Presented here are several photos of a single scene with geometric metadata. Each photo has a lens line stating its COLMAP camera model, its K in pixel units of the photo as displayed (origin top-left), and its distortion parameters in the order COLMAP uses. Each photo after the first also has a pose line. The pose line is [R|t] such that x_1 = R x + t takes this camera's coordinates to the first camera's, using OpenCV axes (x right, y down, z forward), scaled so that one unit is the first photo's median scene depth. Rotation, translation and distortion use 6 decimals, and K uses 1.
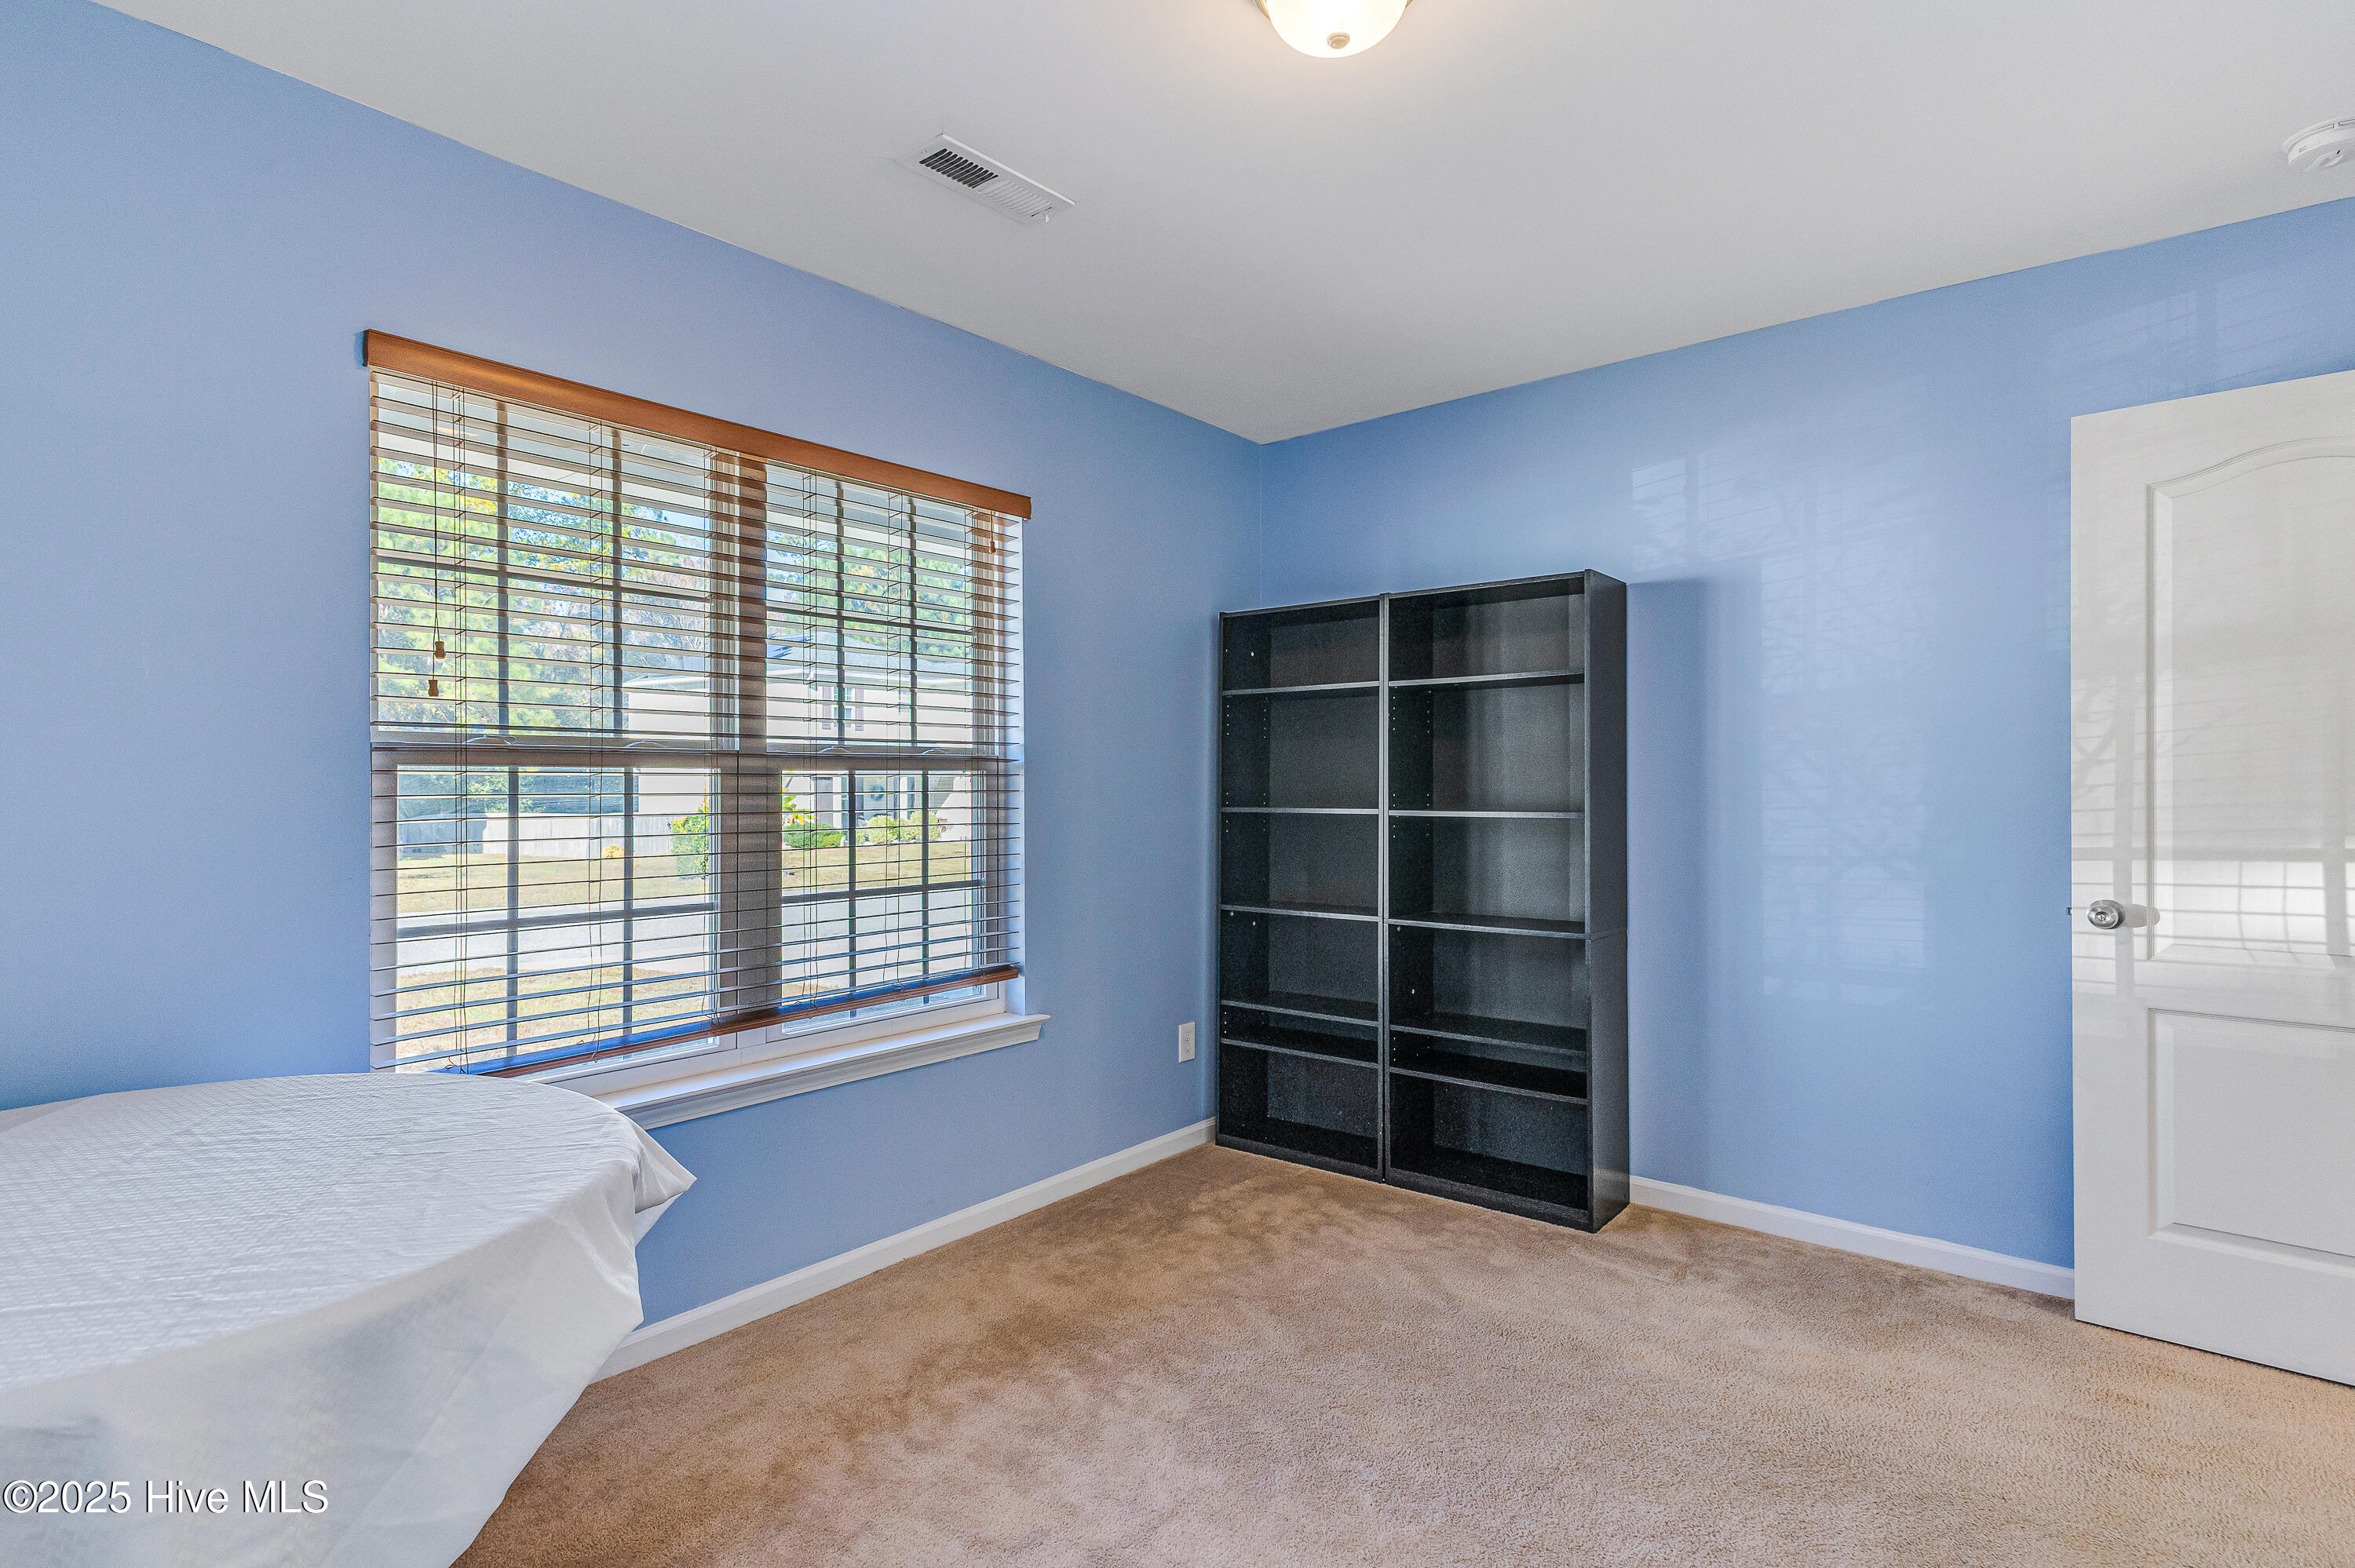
lens RADIAL K [[1192.7, 0, 1176.7], [0, 1192.7, 787.6], [0, 0, 1]] dist [0.001026, -0.000477]
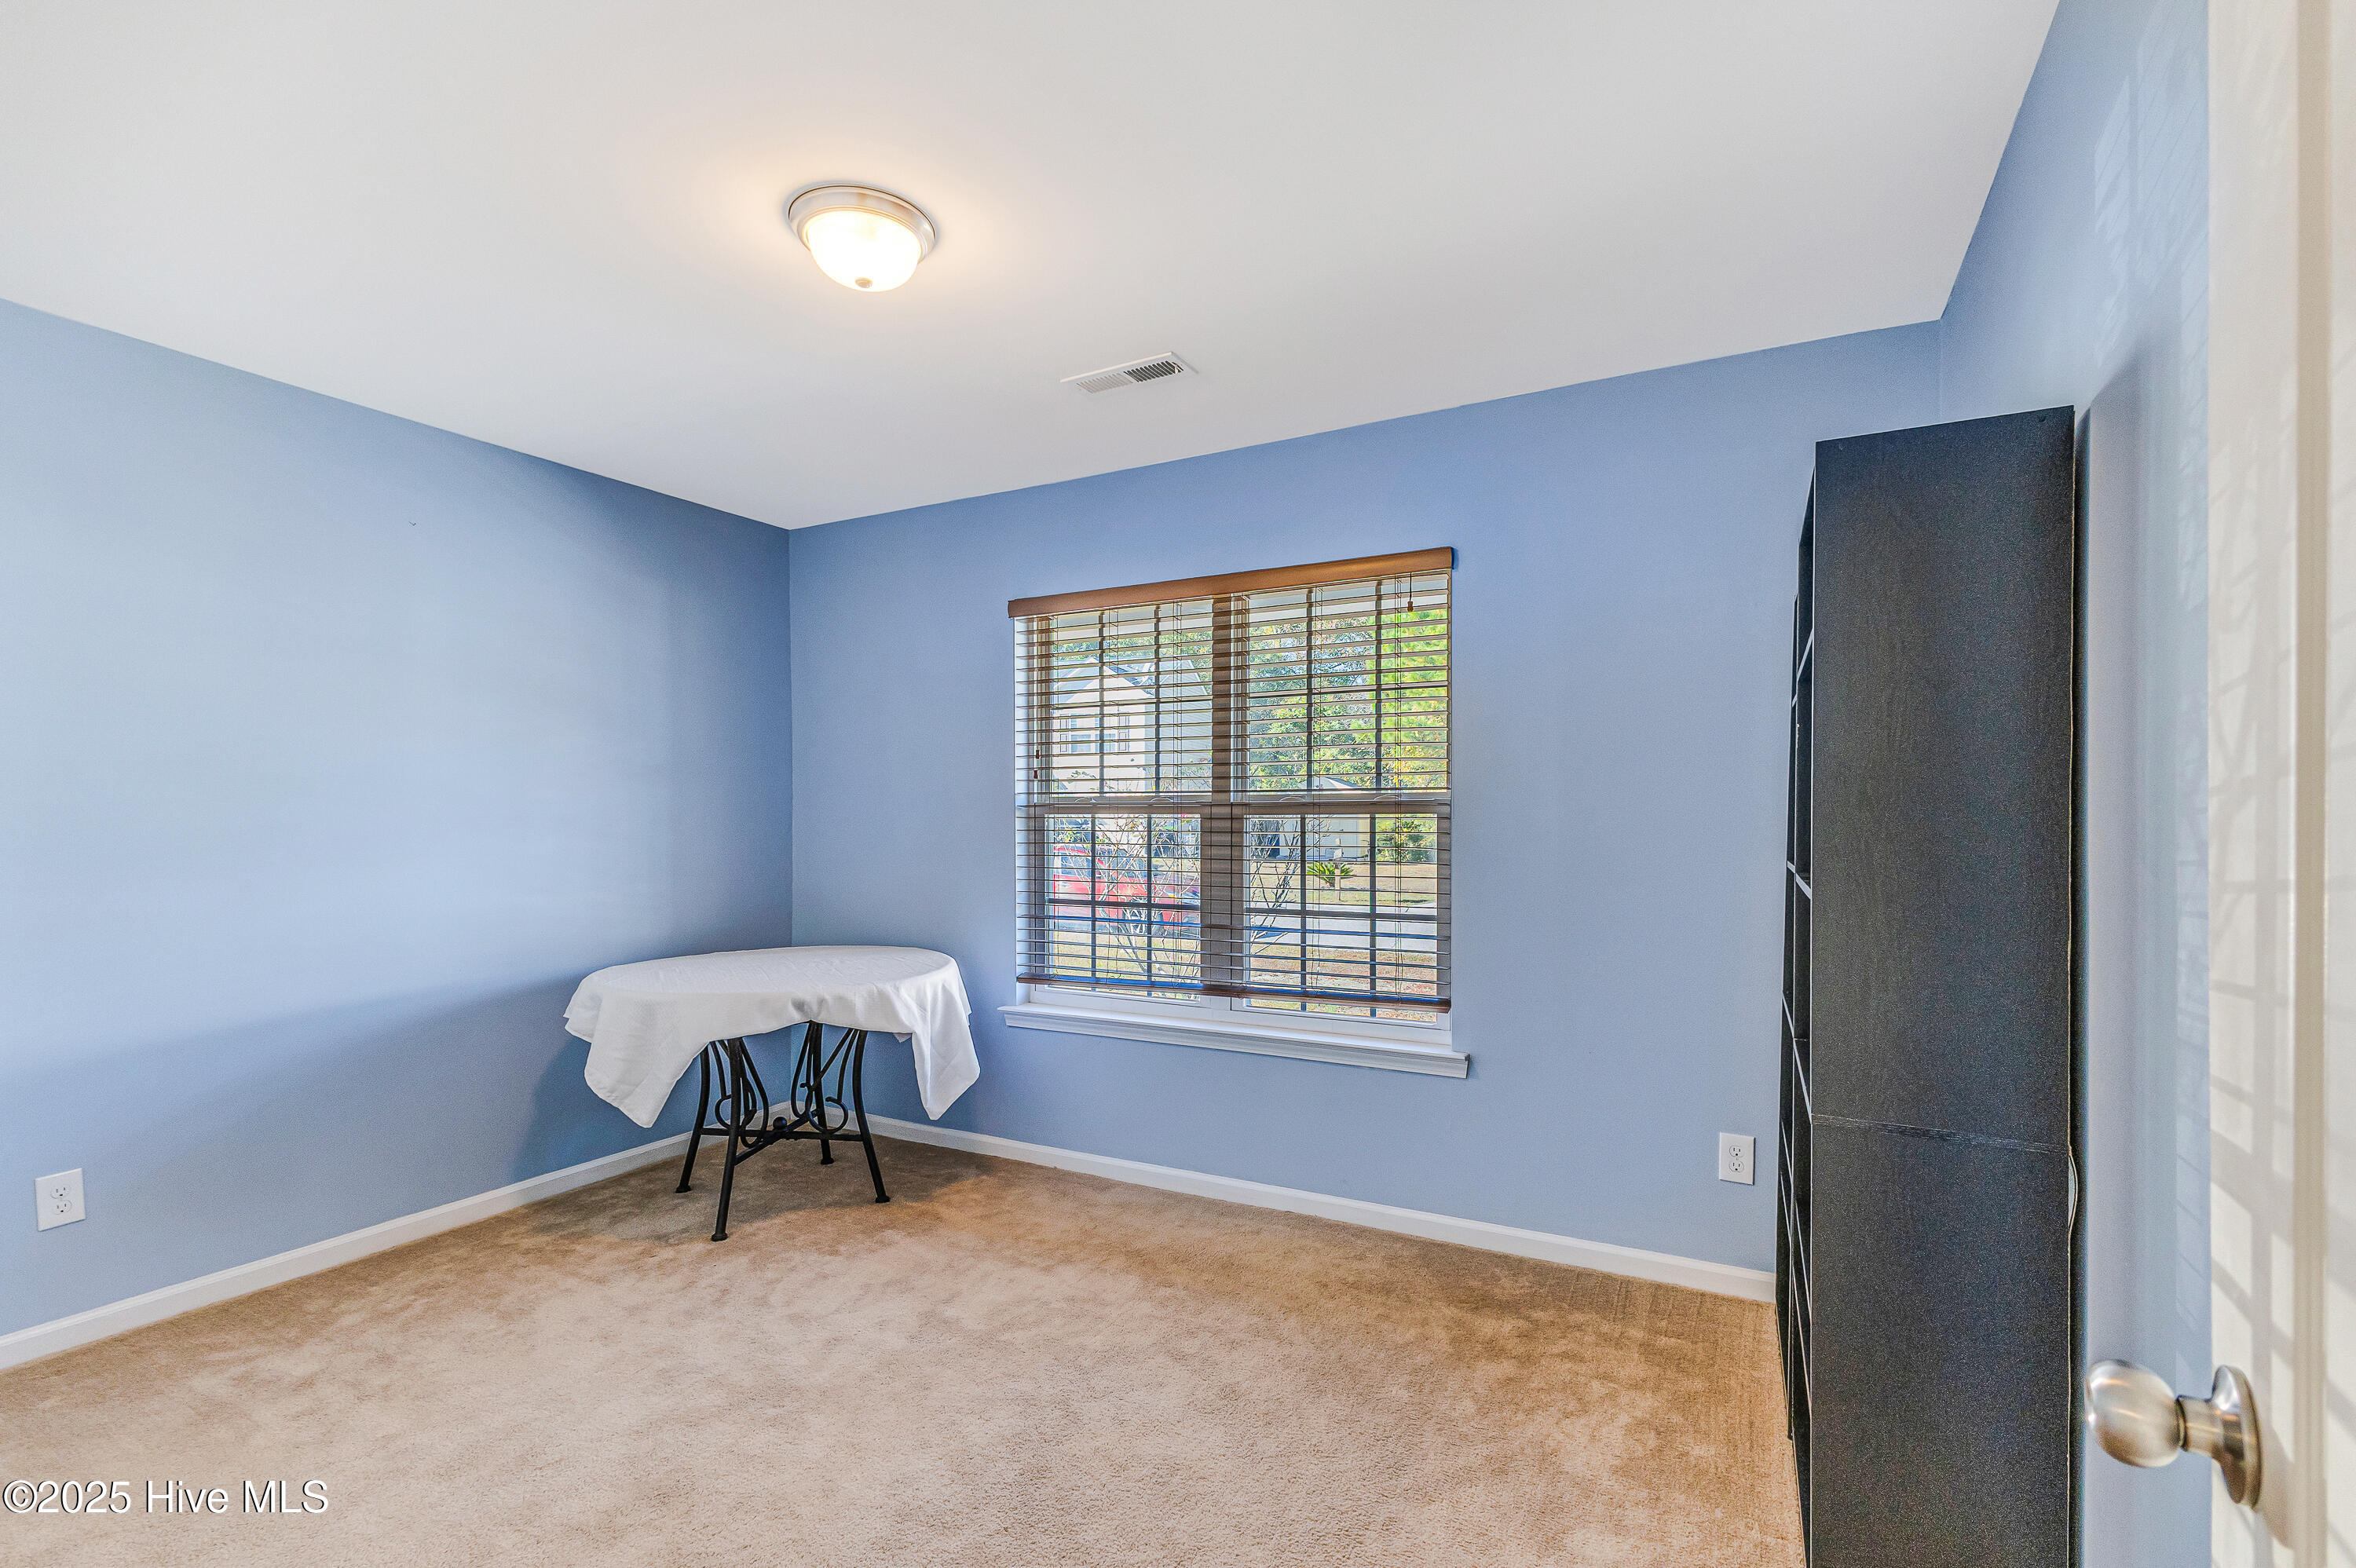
lens RADIAL K [[1059.3, 0, 1177.9], [0, 1059.3, 795.8], [0, 0, 1]] dist [0.001505, -0.000022]
pose [[0.203668, -0.008605, -0.979002, 0.792838], [0.001166, 0.999963, -0.008546, -0.024653], [0.979039, 0.000599, 0.203671, 0.629928]]
